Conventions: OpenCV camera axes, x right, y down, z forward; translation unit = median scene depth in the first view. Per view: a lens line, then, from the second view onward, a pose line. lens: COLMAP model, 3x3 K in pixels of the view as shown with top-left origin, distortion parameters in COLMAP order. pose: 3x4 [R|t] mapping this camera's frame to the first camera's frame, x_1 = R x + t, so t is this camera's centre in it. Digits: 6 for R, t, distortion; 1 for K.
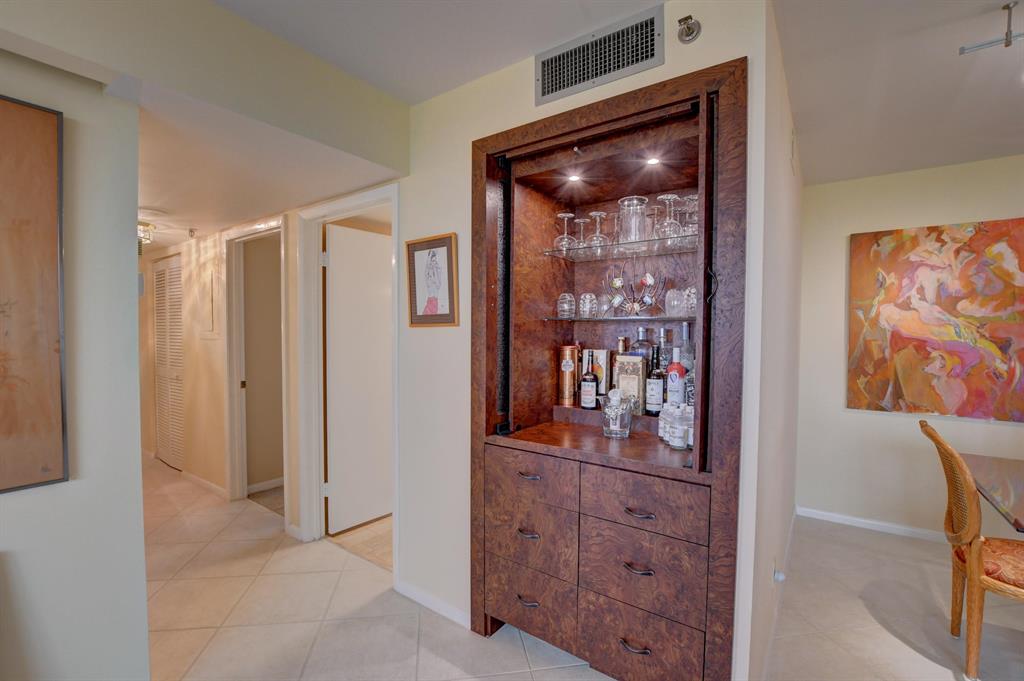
lens RADIAL K [[453.4, 0, 511.6], [0, 453.4, 344.5], [0, 0, 1]] dist [-0.045293, 0.011464]
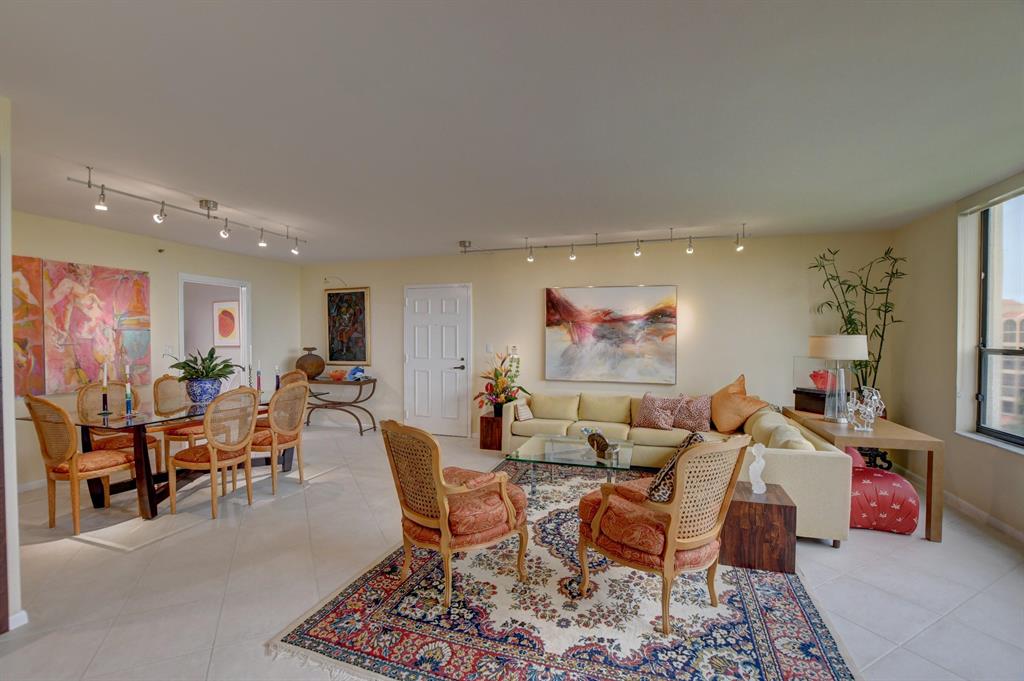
lens RADIAL K [[449.8, 0, 508.8], [0, 449.8, 342.9], [0, 0, 1]] dist [-0.032114, 0.003713]
pose [[-0.293320, -0.022520, 0.955749, -0.660029], [0.027421, 0.999113, 0.031958, -0.003514], [-0.955621, 0.035582, -0.292442, -0.101044]]
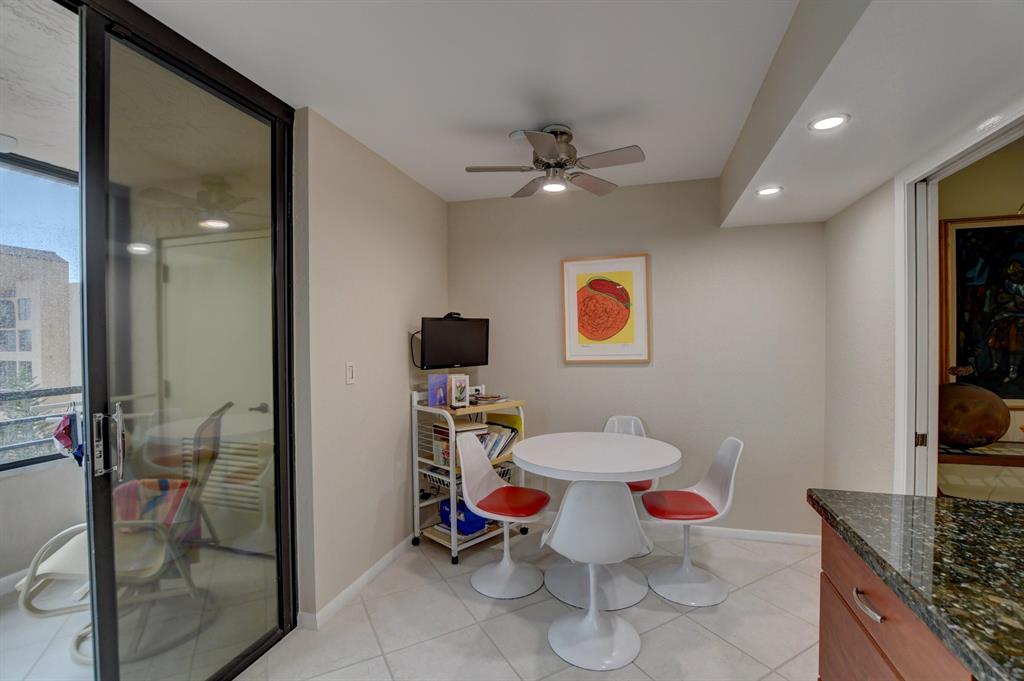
lens RADIAL K [[449.8, 0, 508.8], [0, 449.8, 342.9], [0, 0, 1]] dist [-0.032114, 0.003713]
pose [[-0.329664, -0.016653, 0.943951, 1.324251], [0.036502, 0.998872, 0.030370, -0.039336], [-0.943392, 0.044468, -0.328684, 1.317531]]
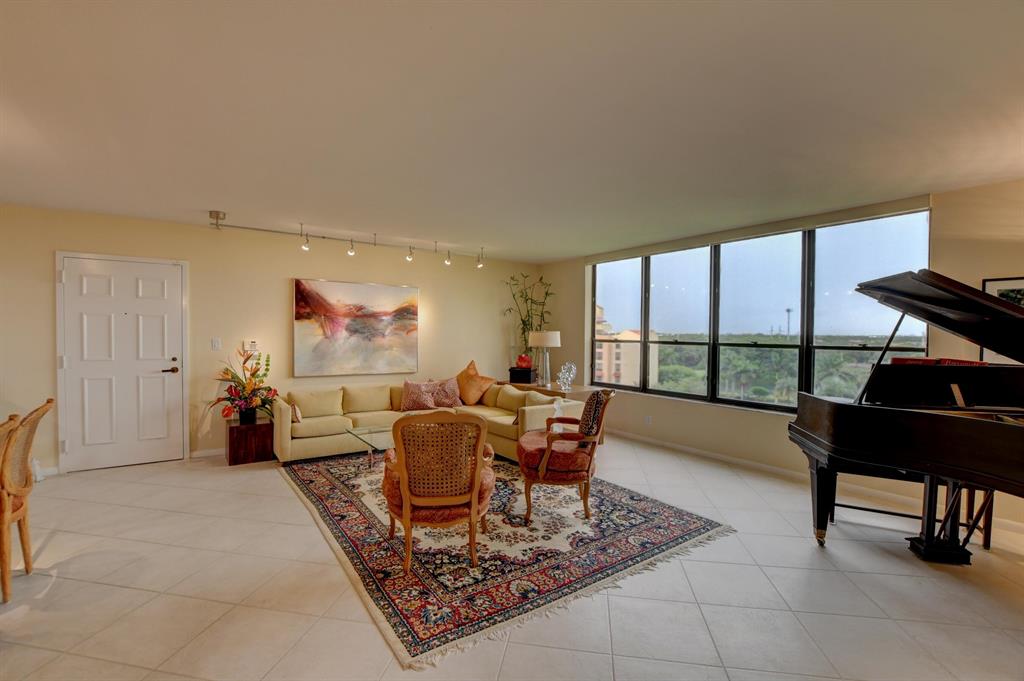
lens RADIAL K [[449.8, 0, 508.8], [0, 449.8, 342.9], [0, 0, 1]] dist [-0.032114, 0.003713]
pose [[-0.943292, -0.023980, 0.331096, -0.241054], [-0.005552, 0.998388, 0.056491, -0.021366], [-0.331917, 0.051449, -0.941905, 0.596834]]
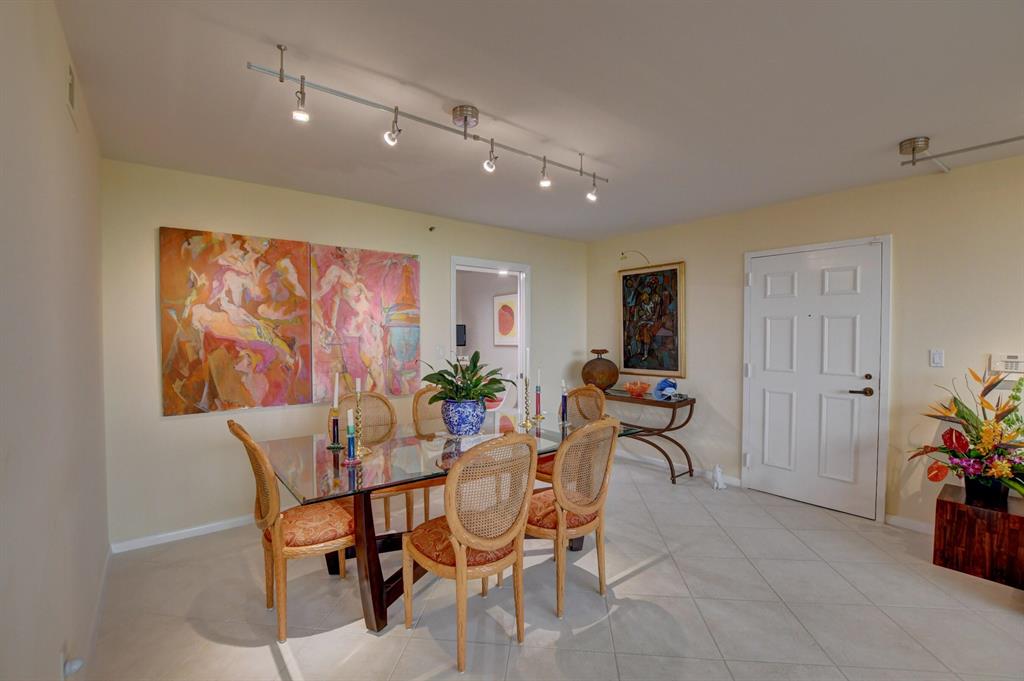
lens RADIAL K [[449.8, 0, 508.8], [0, 449.8, 342.9], [0, 0, 1]] dist [-0.032114, 0.003713]
pose [[0.276004, -0.026164, 0.960800, 0.090281], [0.032051, 0.999324, 0.018006, -0.001883], [-0.960622, 0.025825, 0.276656, 0.062807]]
